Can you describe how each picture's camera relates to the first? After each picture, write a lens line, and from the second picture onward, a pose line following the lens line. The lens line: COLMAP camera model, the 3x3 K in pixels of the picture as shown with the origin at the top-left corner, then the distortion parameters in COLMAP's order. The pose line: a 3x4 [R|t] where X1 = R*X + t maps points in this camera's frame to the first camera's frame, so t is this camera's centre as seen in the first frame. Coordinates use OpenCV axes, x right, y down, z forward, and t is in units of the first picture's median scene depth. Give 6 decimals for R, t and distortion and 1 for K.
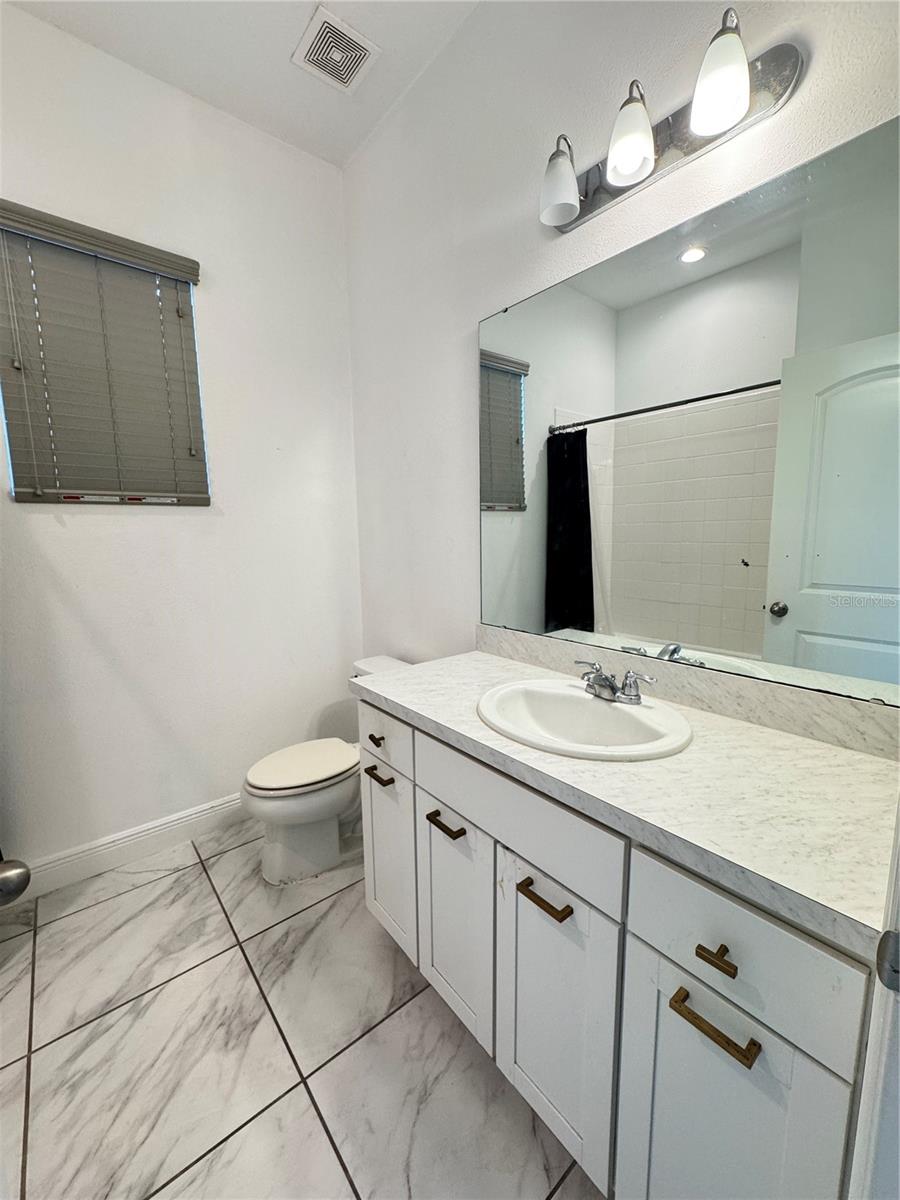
lens RADIAL K [[477.4, 0, 449.5], [0, 477.4, 598.4], [0, 0, 1]] dist [-0.004616, 0.000892]
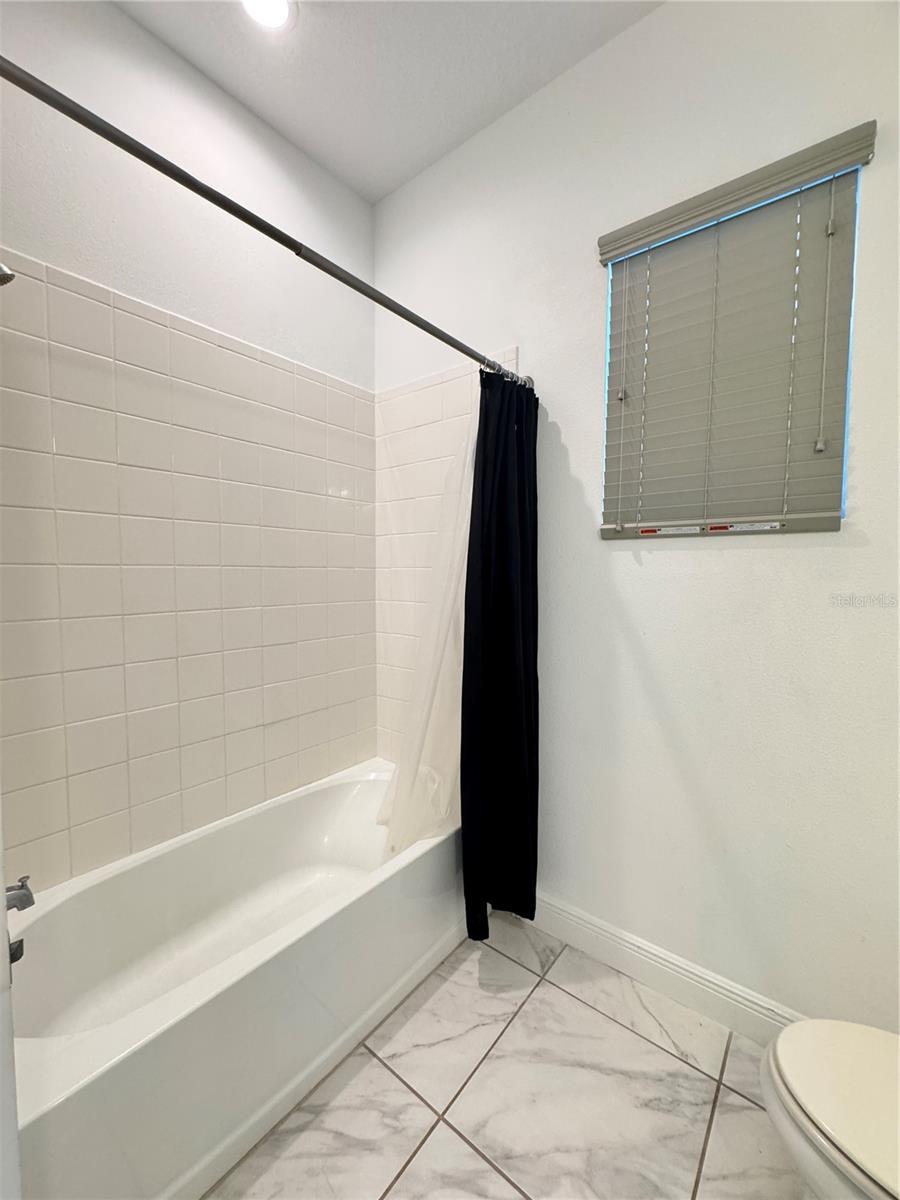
lens RADIAL K [[477.4, 0, 454.3], [0, 477.4, 598.4], [0, 0, 1]] dist [-0.004616, 0.000892]
pose [[0.203161, 0.073698, -0.976368, -0.017626], [-0.138622, 0.989284, 0.045828, -0.081203], [0.969283, 0.126036, 0.211200, 0.481602]]
